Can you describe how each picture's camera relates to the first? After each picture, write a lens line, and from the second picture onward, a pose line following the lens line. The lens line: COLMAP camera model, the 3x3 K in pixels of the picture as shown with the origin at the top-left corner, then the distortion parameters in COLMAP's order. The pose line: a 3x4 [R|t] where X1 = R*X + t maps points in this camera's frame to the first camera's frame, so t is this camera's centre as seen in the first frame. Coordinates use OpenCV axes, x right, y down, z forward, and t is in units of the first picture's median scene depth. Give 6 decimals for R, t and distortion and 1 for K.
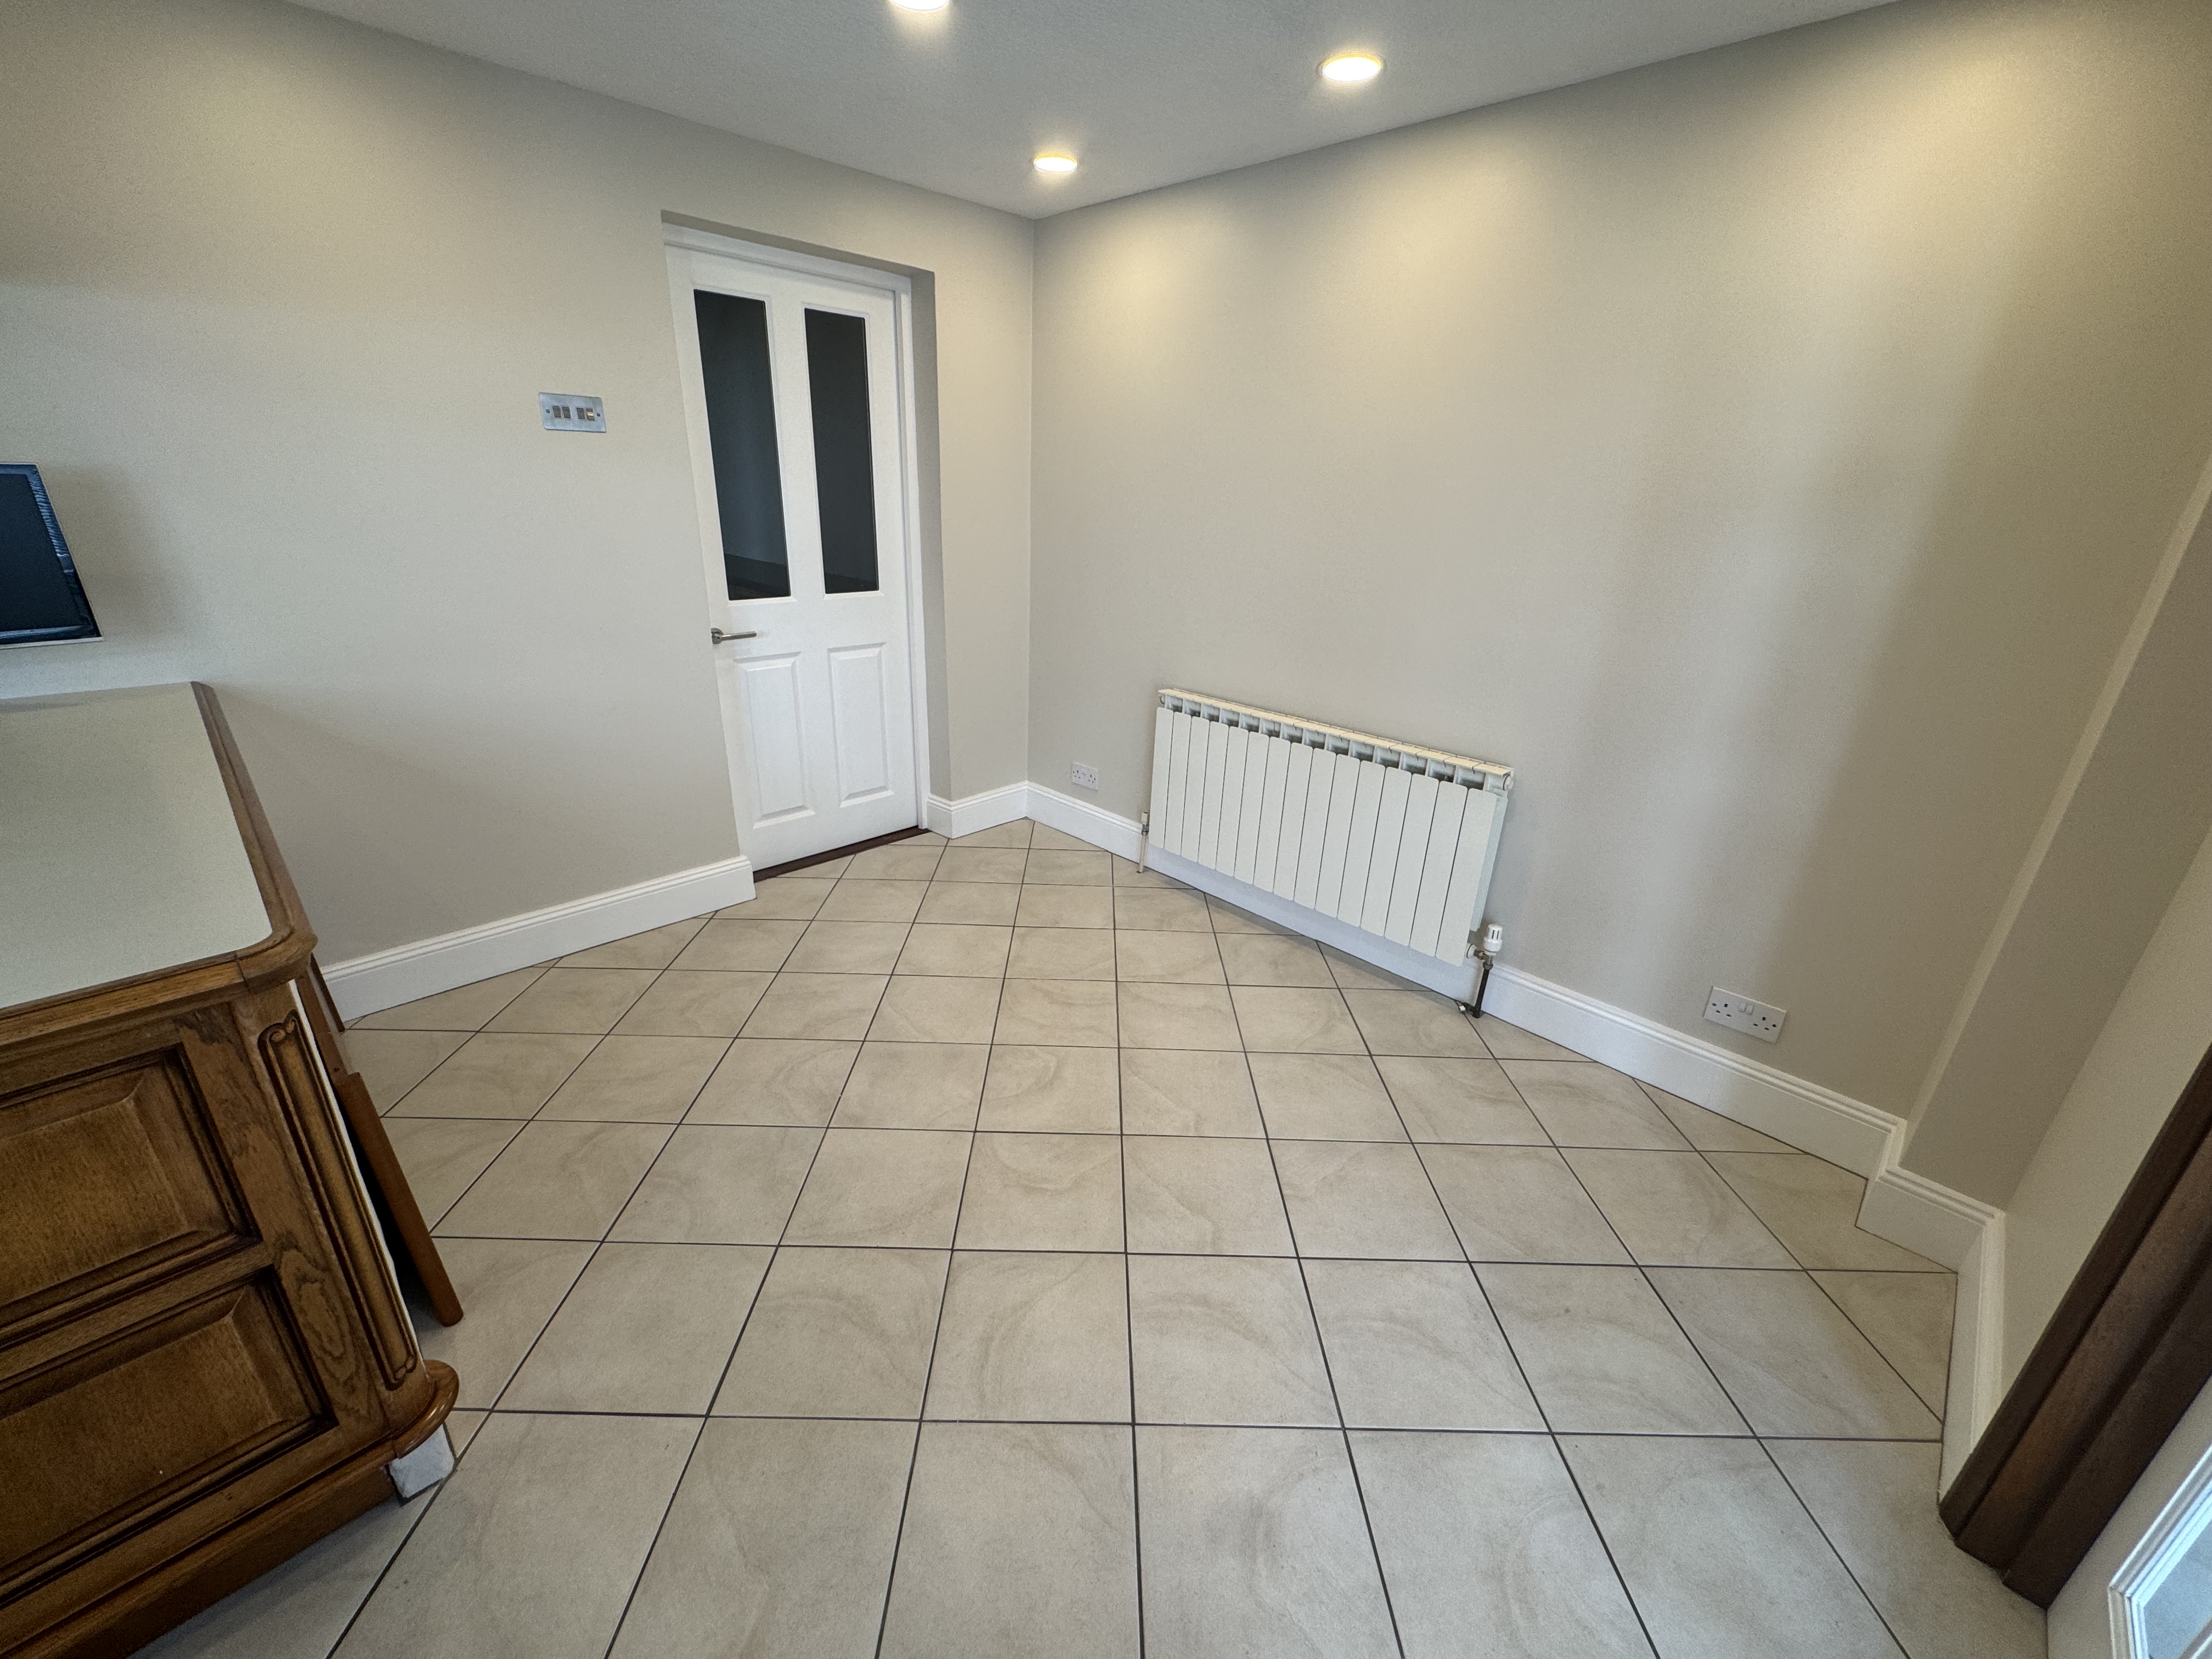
lens RADIAL K [[887.2, 0, 1103.7], [0, 887.2, 825.9], [0, 0, 1]] dist [-0.000942, 0.000332]
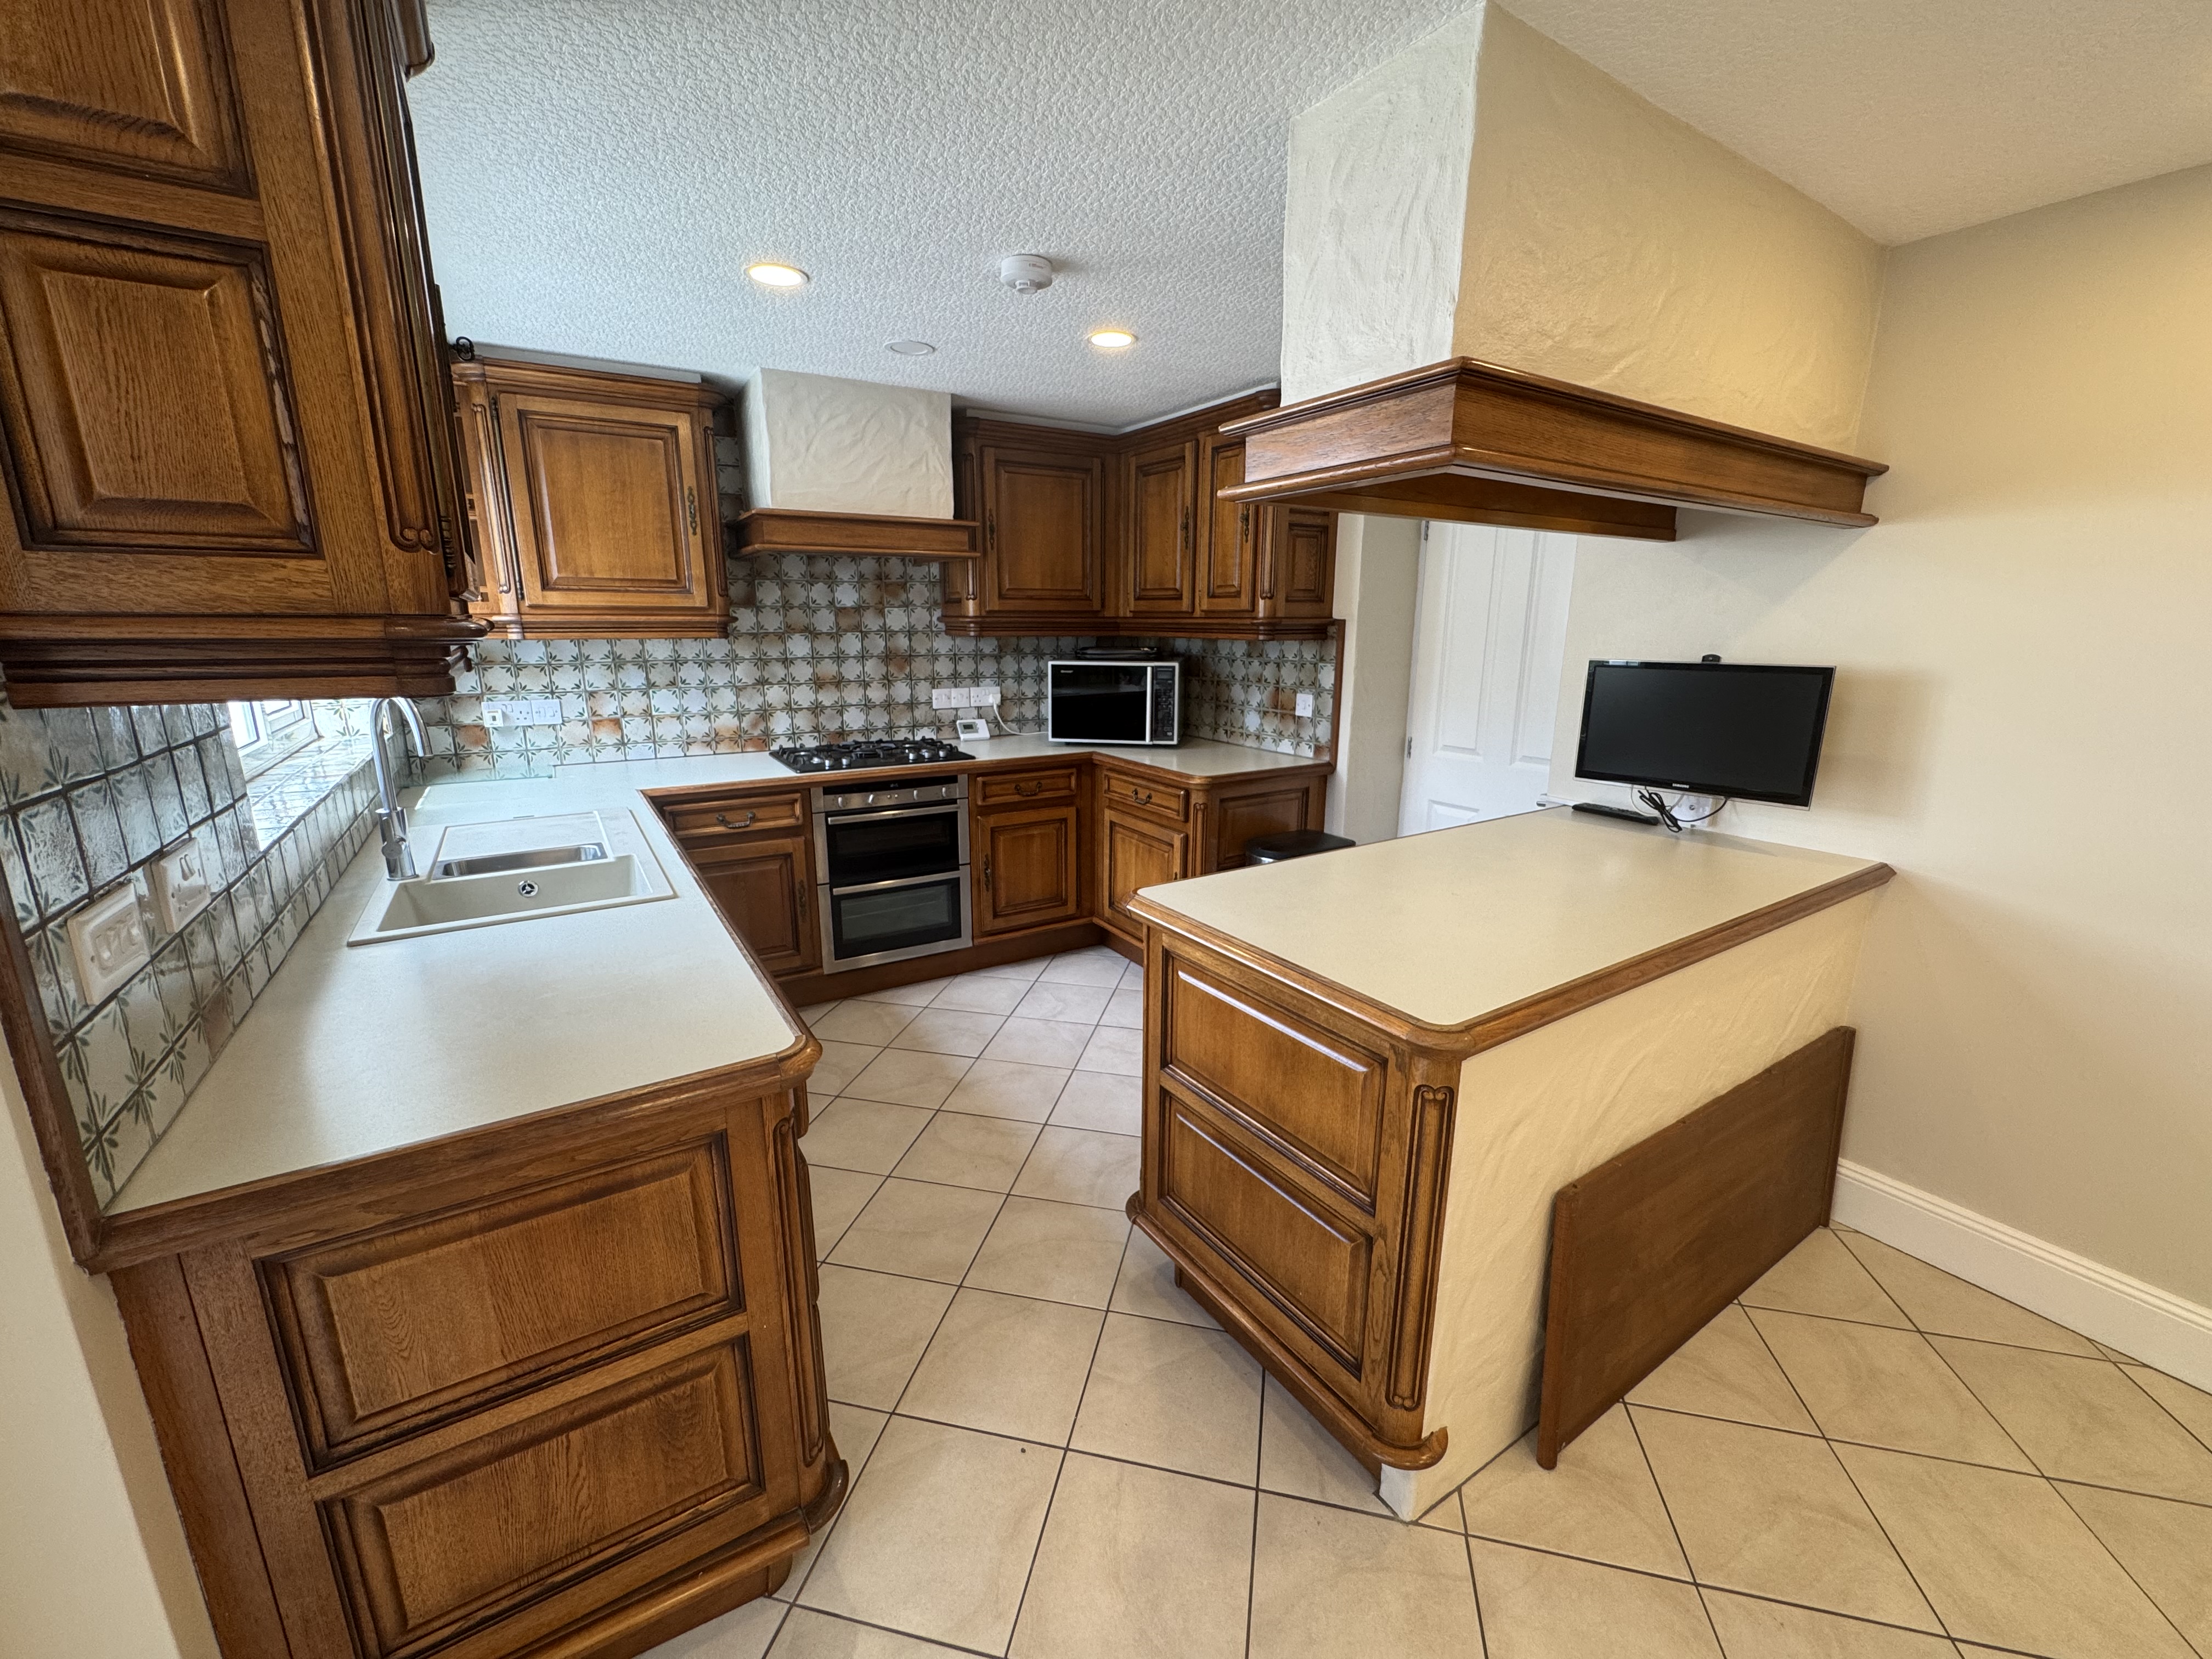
lens RADIAL K [[884.6, 0, 1106.0], [0, 884.6, 829.5], [0, 0, 1]] dist [-0.003337, -0.000126]
pose [[-0.224255, 0.189598, -0.955909, 0.130651], [-0.364799, 0.893244, 0.262751, -0.108983], [0.903677, 0.407638, -0.131150, 0.232357]]
